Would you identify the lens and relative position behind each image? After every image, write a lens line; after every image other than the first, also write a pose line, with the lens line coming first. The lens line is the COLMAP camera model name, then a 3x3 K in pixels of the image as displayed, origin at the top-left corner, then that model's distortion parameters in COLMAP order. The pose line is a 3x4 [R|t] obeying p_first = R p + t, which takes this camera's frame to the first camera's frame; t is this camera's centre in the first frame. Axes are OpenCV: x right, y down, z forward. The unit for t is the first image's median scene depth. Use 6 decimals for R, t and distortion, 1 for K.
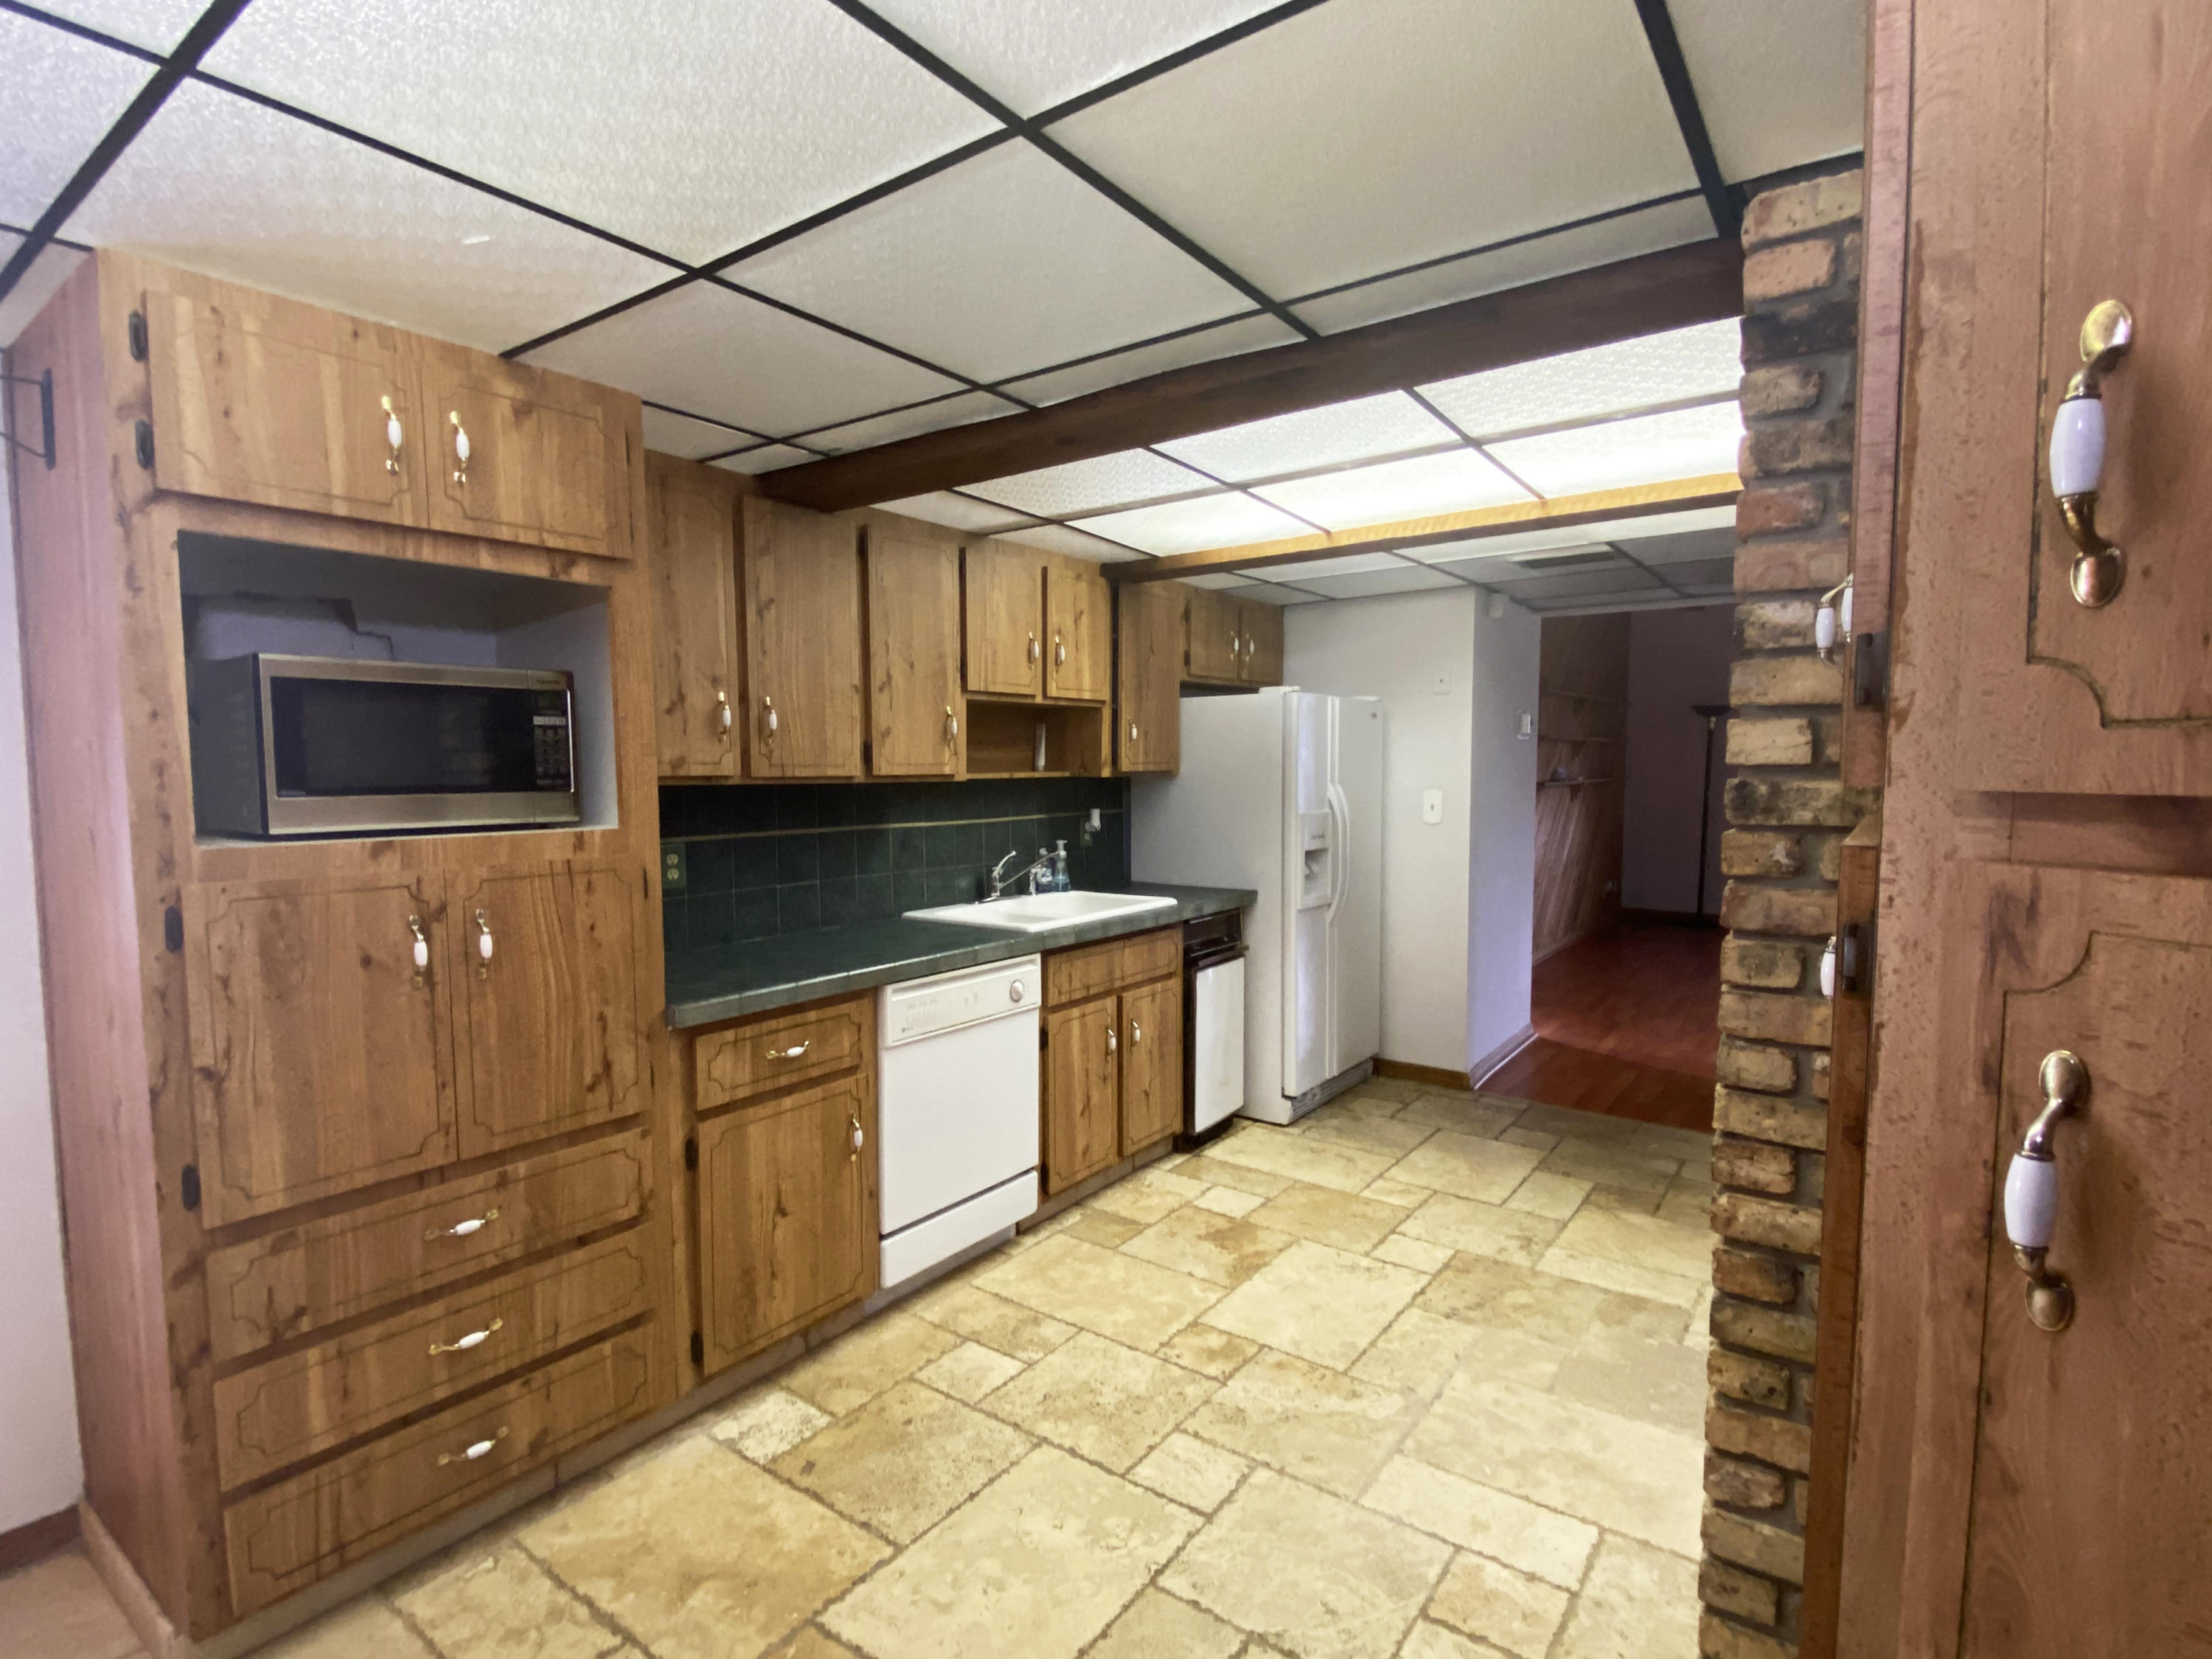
lens RADIAL K [[1104.9, 0, 1087.0], [0, 1104.9, 825.3], [0, 0, 1]] dist [0.020085, -0.021006]
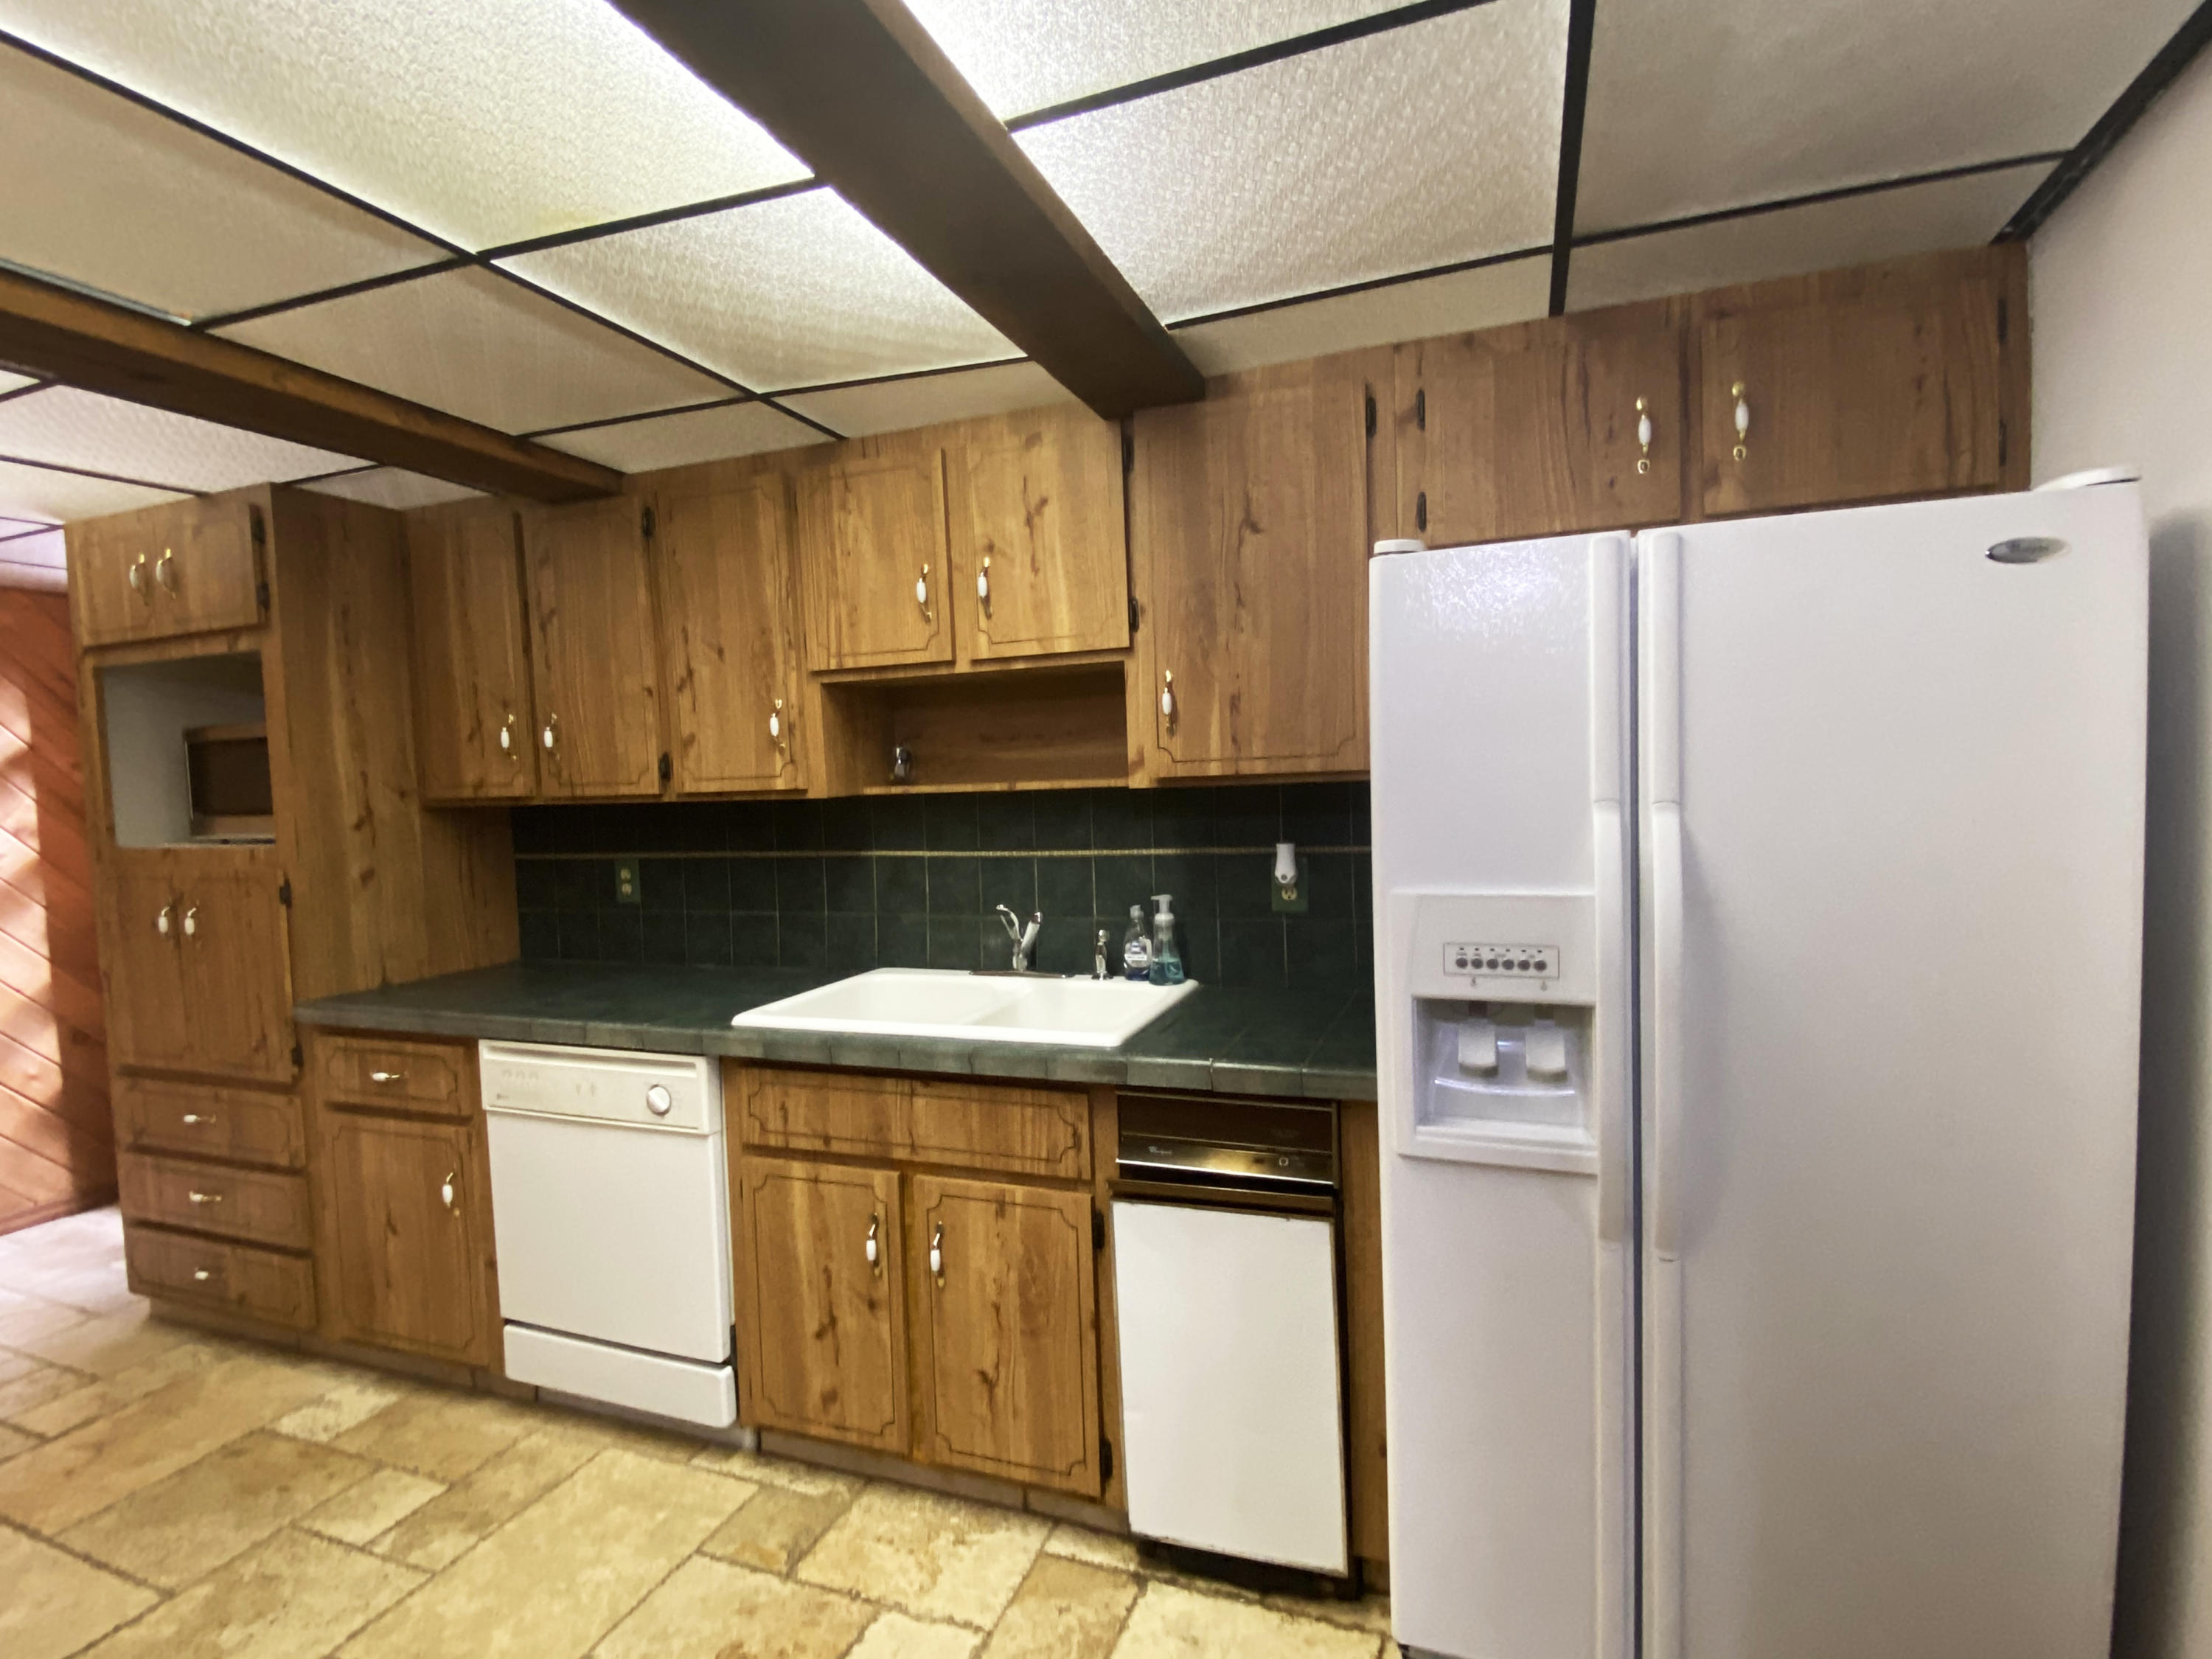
lens RADIAL K [[1104.9, 0, 1108.0], [0, 1104.9, 829.2], [0, 0, 1]] dist [0.020085, -0.021006]
pose [[0.265250, 0.048934, -0.962937, 0.735985], [-0.018018, 0.998788, 0.045793, -0.065939], [0.964011, 0.005204, 0.265810, 1.156588]]
